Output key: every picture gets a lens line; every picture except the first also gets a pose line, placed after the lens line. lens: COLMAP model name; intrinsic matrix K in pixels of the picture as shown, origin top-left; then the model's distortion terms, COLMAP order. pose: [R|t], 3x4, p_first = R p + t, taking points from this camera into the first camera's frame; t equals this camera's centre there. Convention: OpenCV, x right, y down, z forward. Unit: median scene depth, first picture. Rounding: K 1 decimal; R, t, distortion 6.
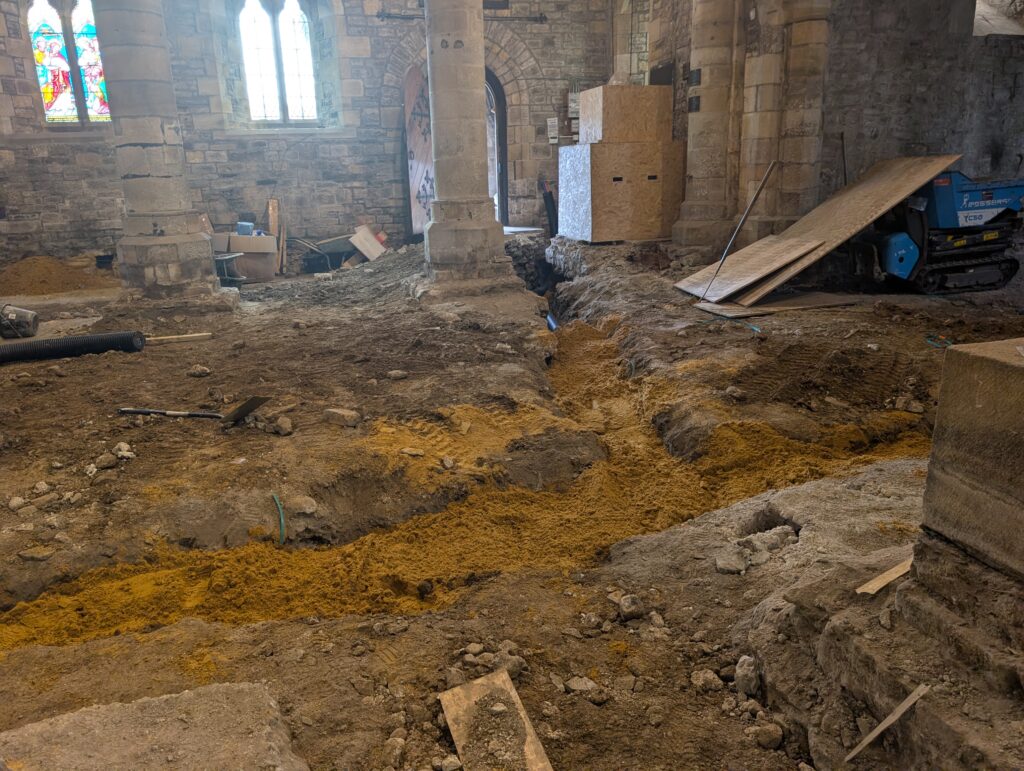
lens RADIAL K [[719.4, 0, 511.9], [0, 719.4, 383.9], [0, 0, 1]] dist [0.004434, 0.002035]
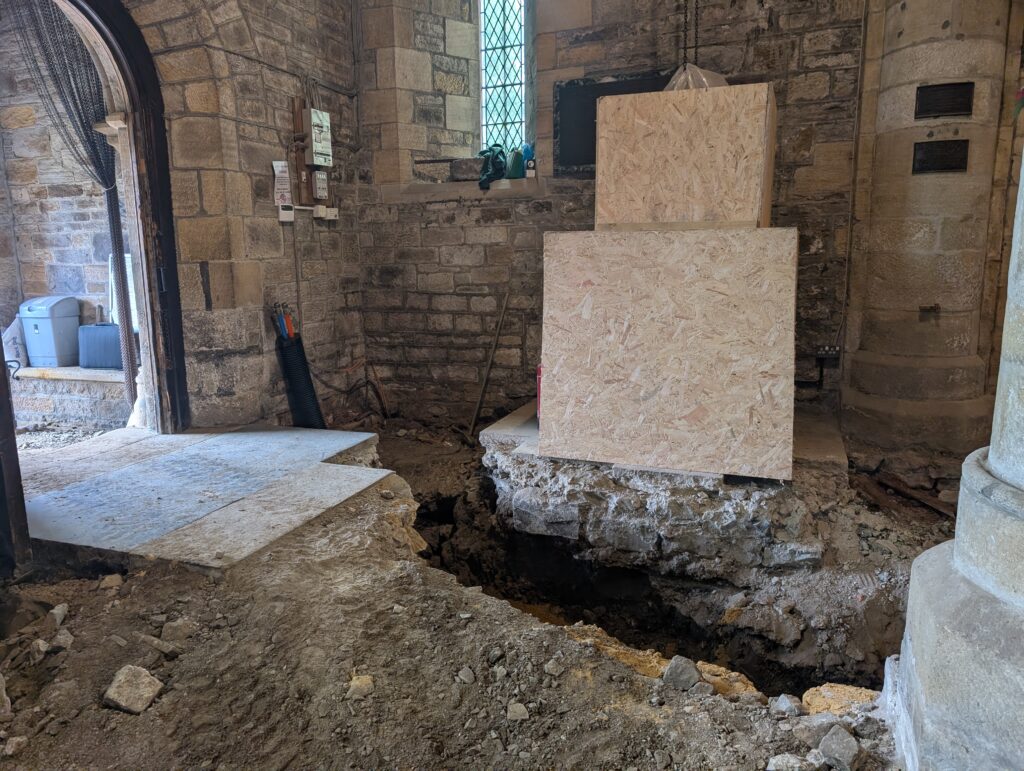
lens RADIAL K [[719.4, 0, 512.1], [0, 719.4, 388.2], [0, 0, 1]] dist [0.004434, 0.002035]
pose [[0.589408, -0.131315, 0.797092, -0.212079], [0.223324, 0.974734, -0.004557, -0.212558], [-0.776354, 0.180695, 0.603841, 0.676274]]
